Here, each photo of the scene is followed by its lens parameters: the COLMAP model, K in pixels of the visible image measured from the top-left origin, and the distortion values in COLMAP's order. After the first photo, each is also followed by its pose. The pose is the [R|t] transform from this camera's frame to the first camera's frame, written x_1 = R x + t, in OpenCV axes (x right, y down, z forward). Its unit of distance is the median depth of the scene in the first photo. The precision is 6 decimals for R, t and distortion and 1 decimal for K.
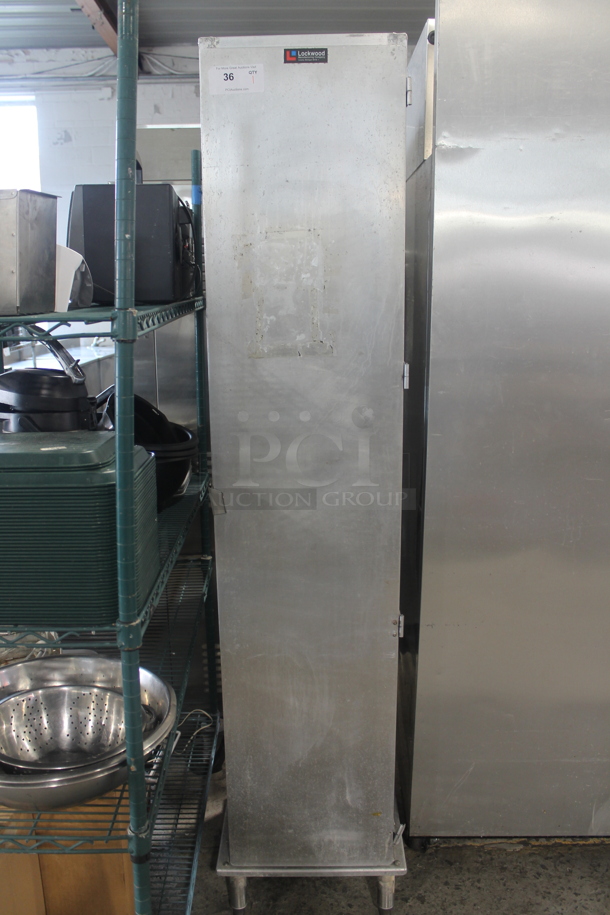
lens RADIAL K [[774.1, 0, 303.3], [0, 774.1, 454.2], [0, 0, 1]] dist [-0.116813, 0.057575]
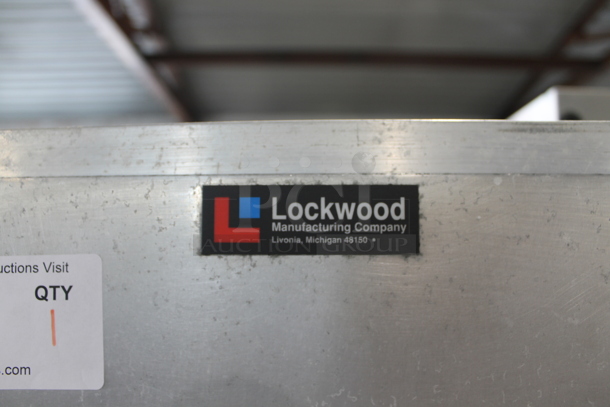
lens RADIAL K [[516.1, 0, 304.7], [0, 516.1, 203.6], [0, 0, 1]] dist [-0.116813, 0.057575]
pose [[0.999891, 0.005489, 0.013717, 0.000062], [-0.002422, 0.976770, -0.214277, -0.463459], [-0.014575, 0.214220, 0.976677, 0.794881]]
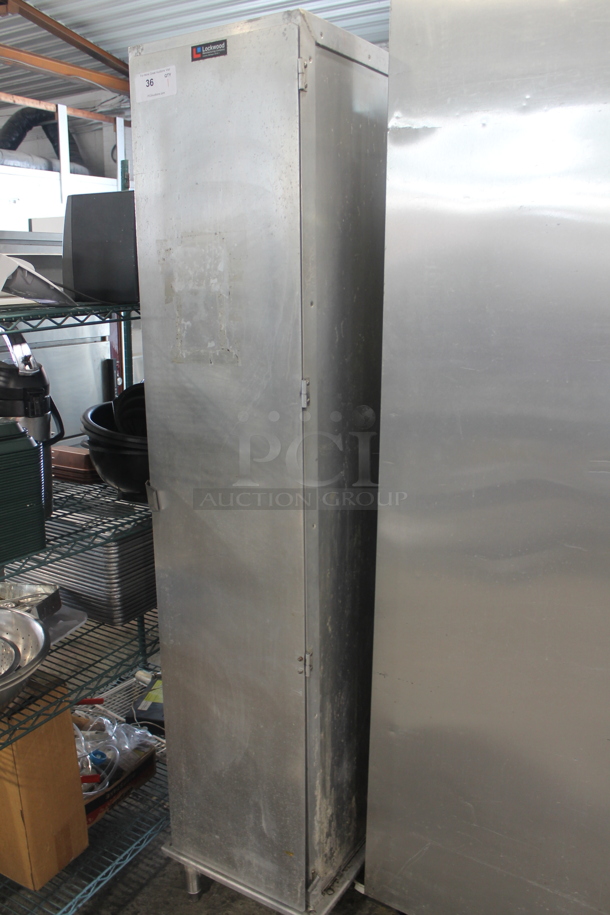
lens RADIAL K [[774.1, 0, 305.9], [0, 774.1, 456.5], [0, 0, 1]] dist [-0.116813, 0.057575]
pose [[0.855750, 0.127503, -0.501433, 0.598283], [-0.114359, 0.991801, 0.057027, -0.080233], [0.504594, 0.008542, 0.863315, 0.224732]]
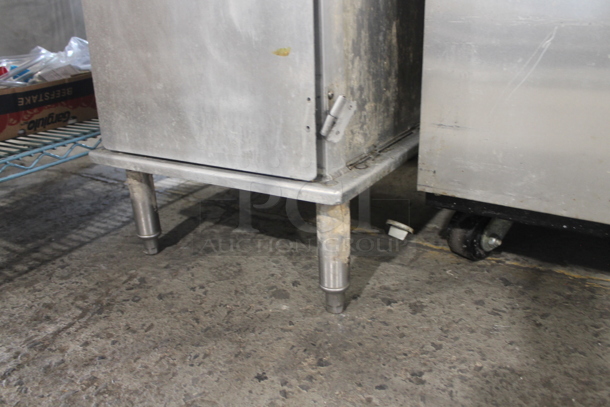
lens RADIAL K [[516.1, 0, 306.4], [0, 516.1, 206.3], [0, 0, 1]] dist [-0.116813, 0.057575]
pose [[0.855581, 0.169611, -0.489095, 0.325393], [-0.087725, 0.978641, 0.185919, 0.584739], [0.510182, -0.116163, 0.852186, 0.827269]]
